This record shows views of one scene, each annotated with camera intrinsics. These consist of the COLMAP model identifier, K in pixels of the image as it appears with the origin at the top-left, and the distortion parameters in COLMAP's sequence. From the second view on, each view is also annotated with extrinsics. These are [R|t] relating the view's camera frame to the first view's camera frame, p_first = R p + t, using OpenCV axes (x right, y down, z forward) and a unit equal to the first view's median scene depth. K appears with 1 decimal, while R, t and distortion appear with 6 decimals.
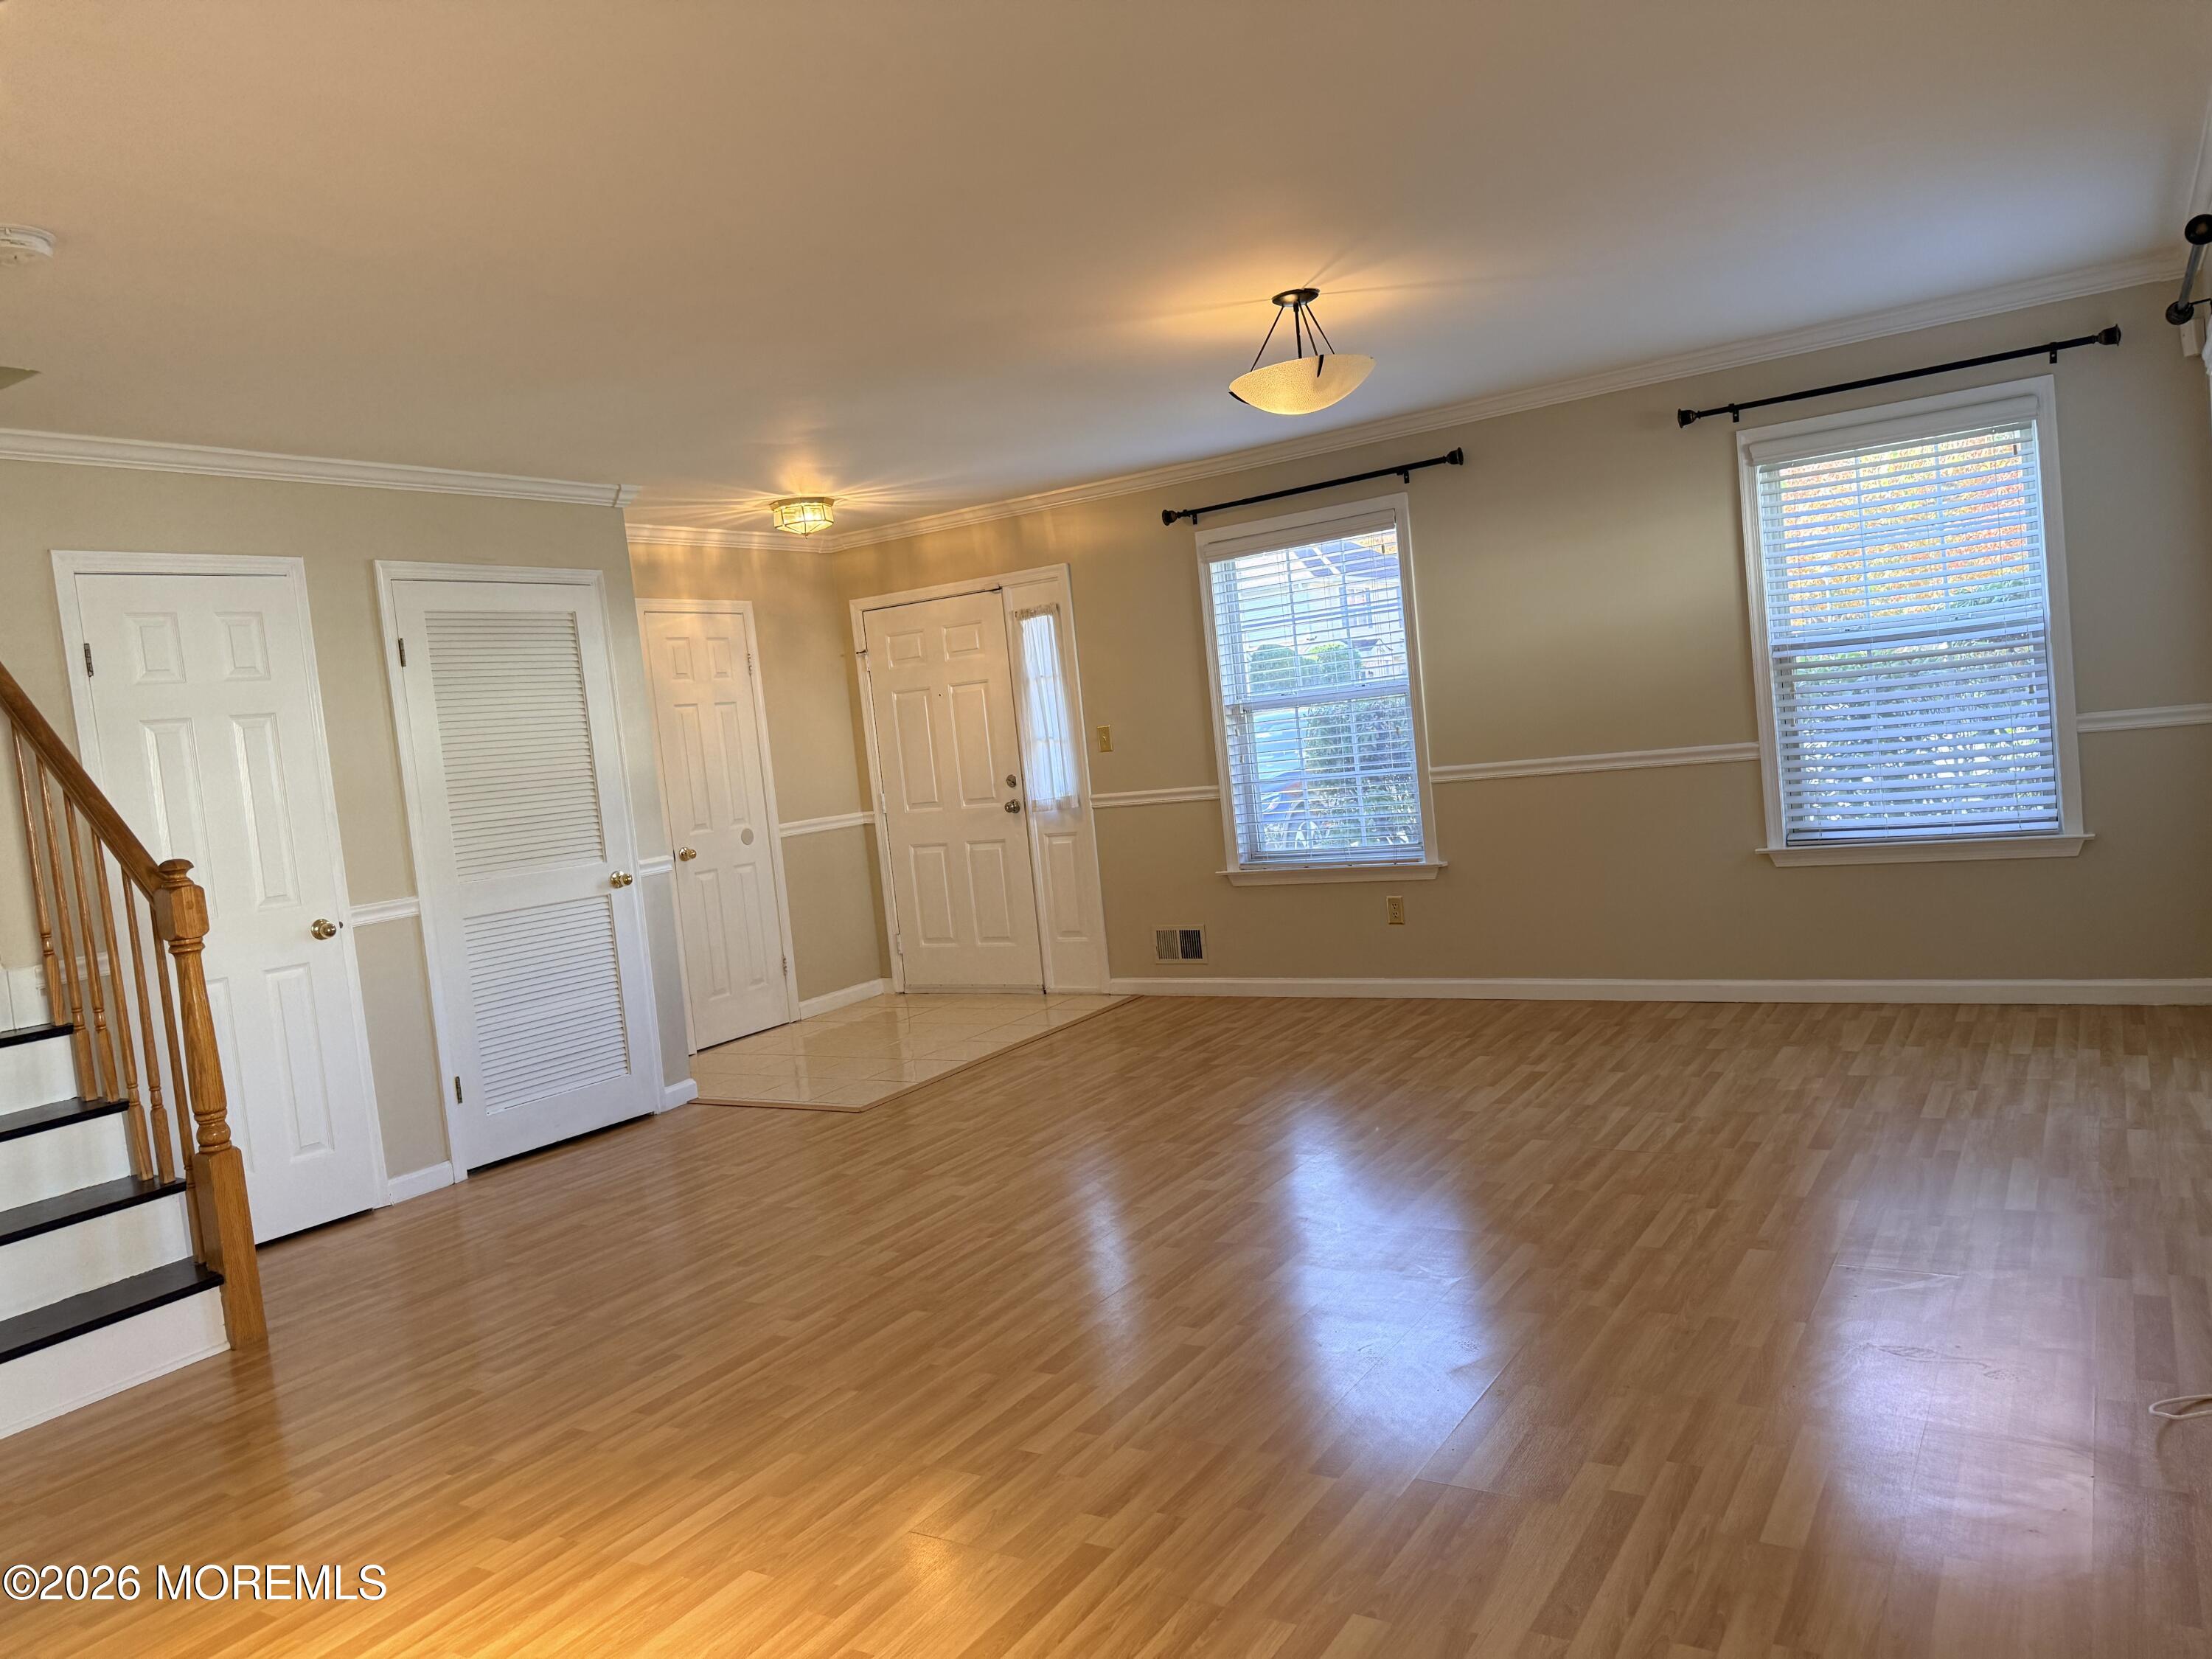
lens RADIAL K [[1549.8, 0, 1085.6], [0, 1549.8, 834.2], [0, 0, 1]] dist [-0.002191, -0.000759]
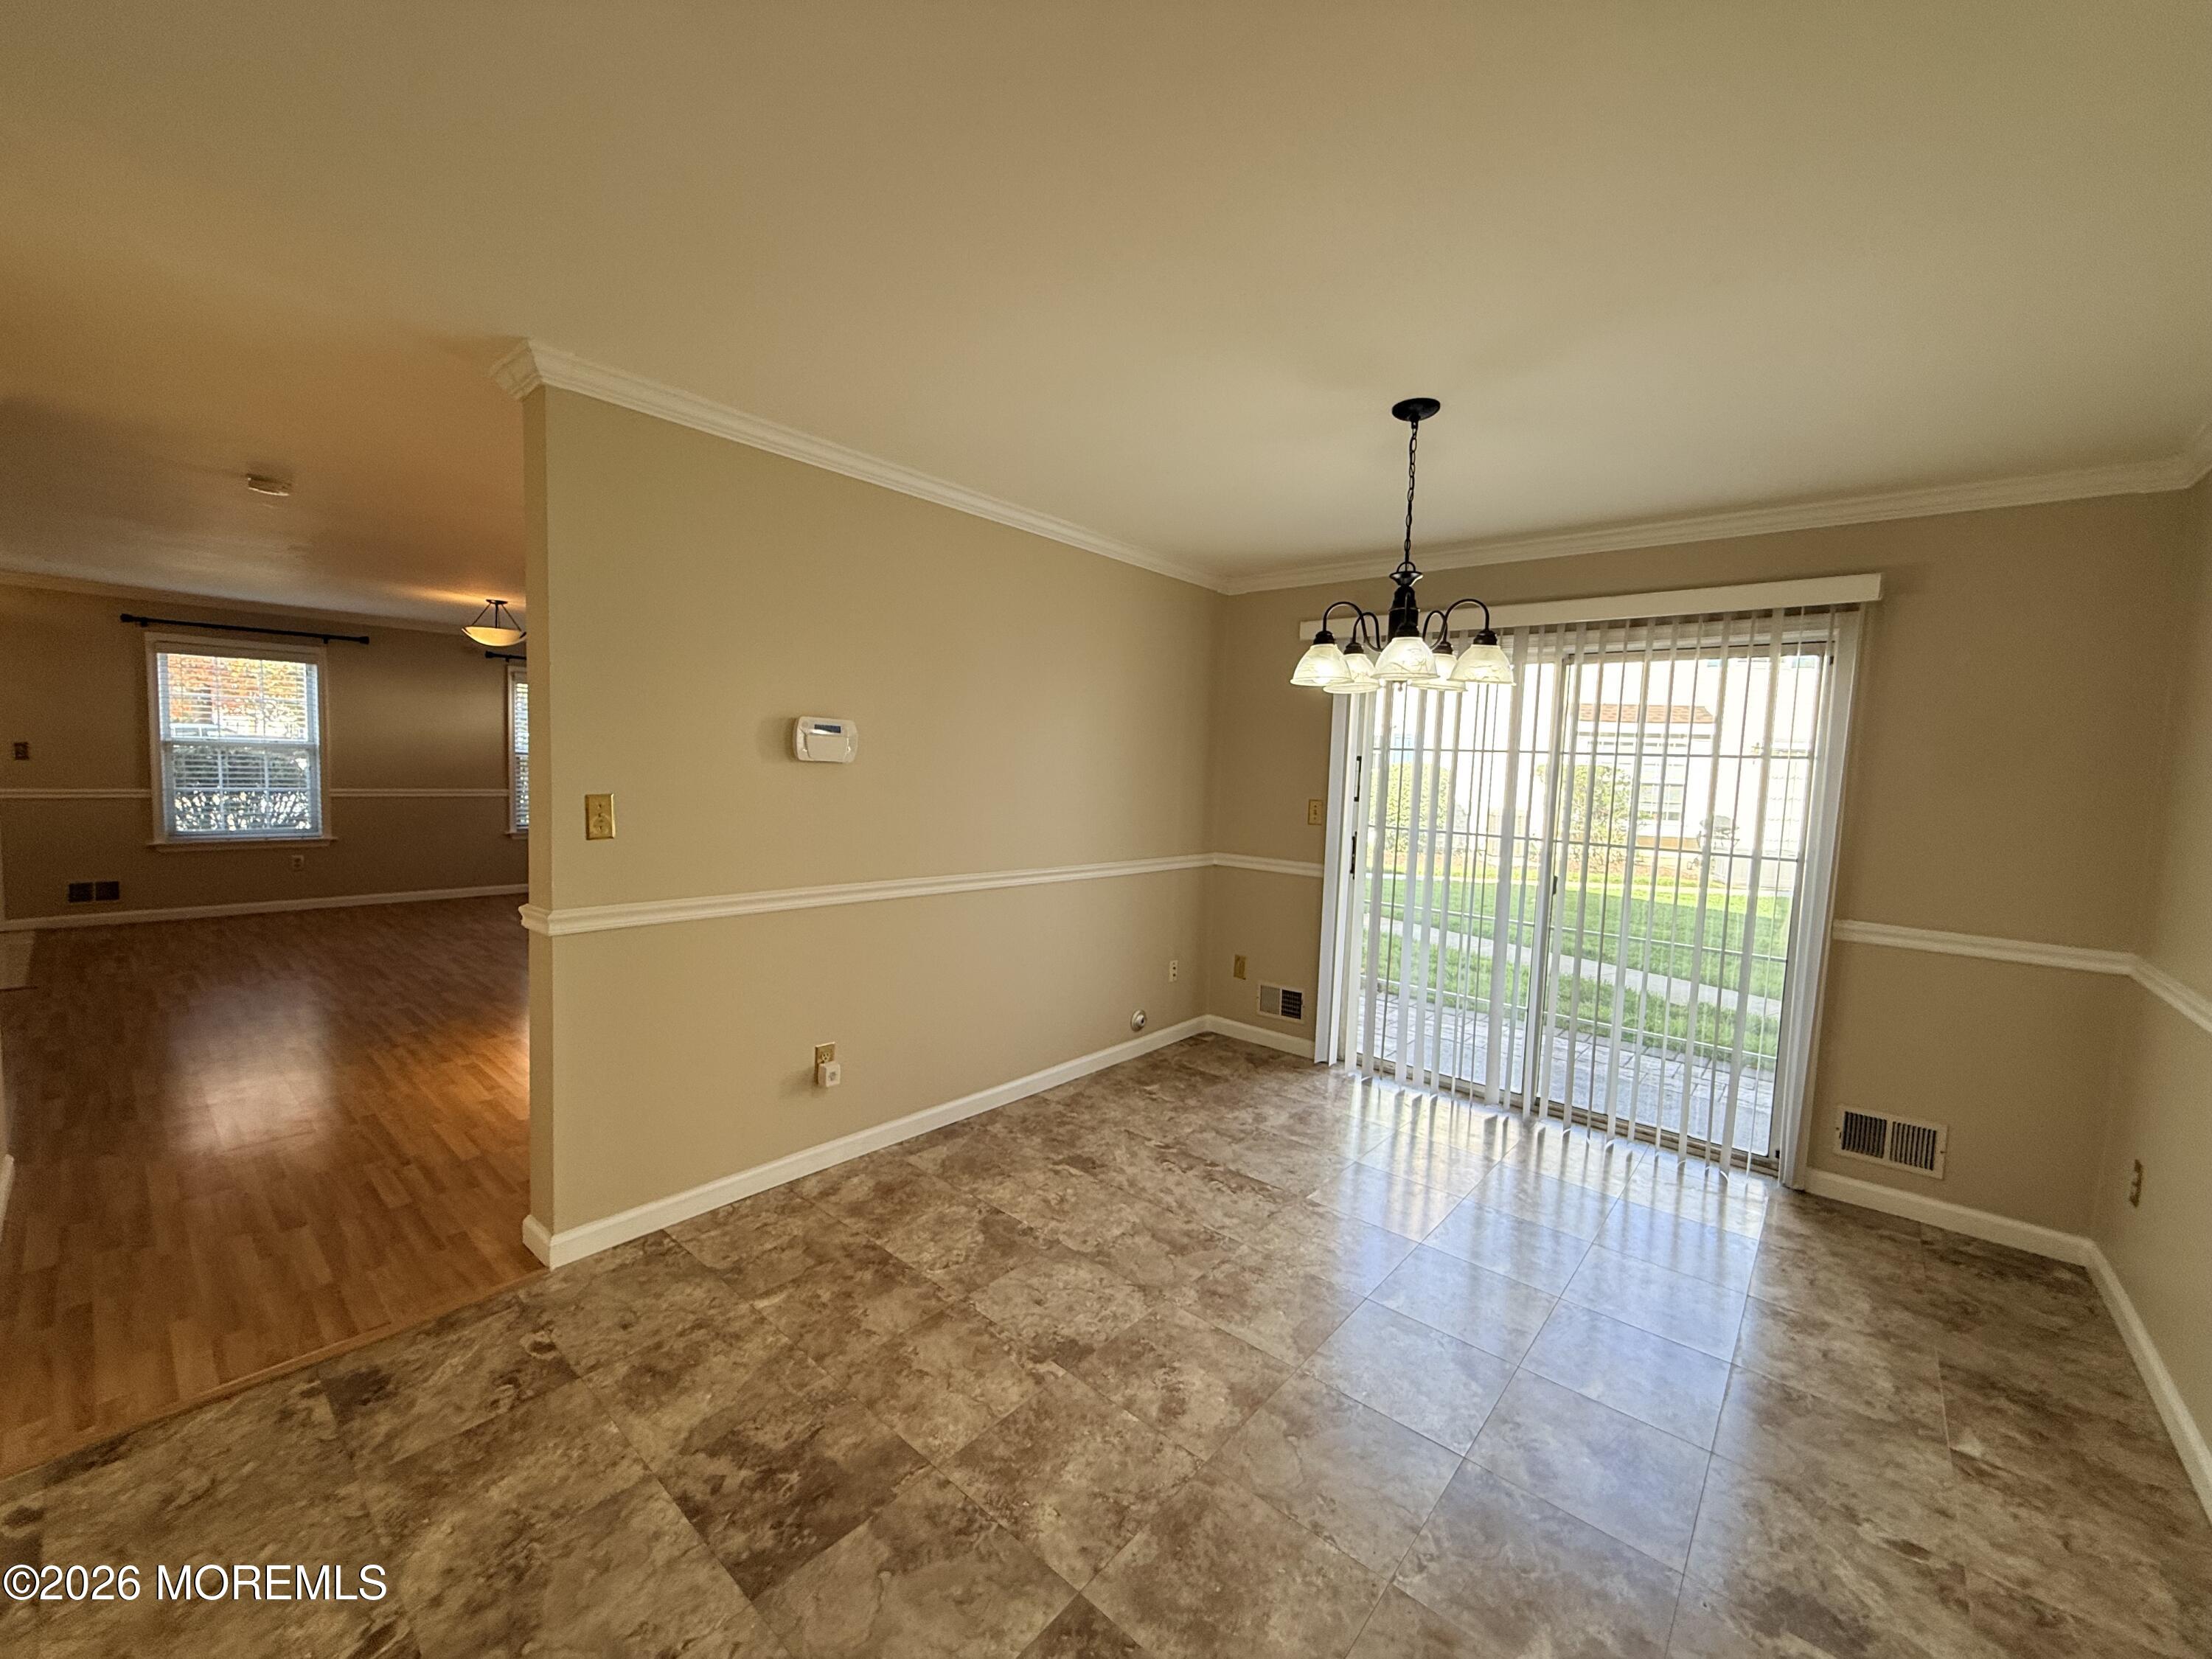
lens RADIAL K [[879.4, 0, 1105.2], [0, 879.4, 832.0], [0, 0, 1]] dist [-0.002379, 0.000537]
pose [[0.126007, 0.038011, 0.991301, -0.711980], [0.020608, 0.998950, -0.040924, 0.072413], [-0.991815, 0.025585, 0.125092, -0.105774]]
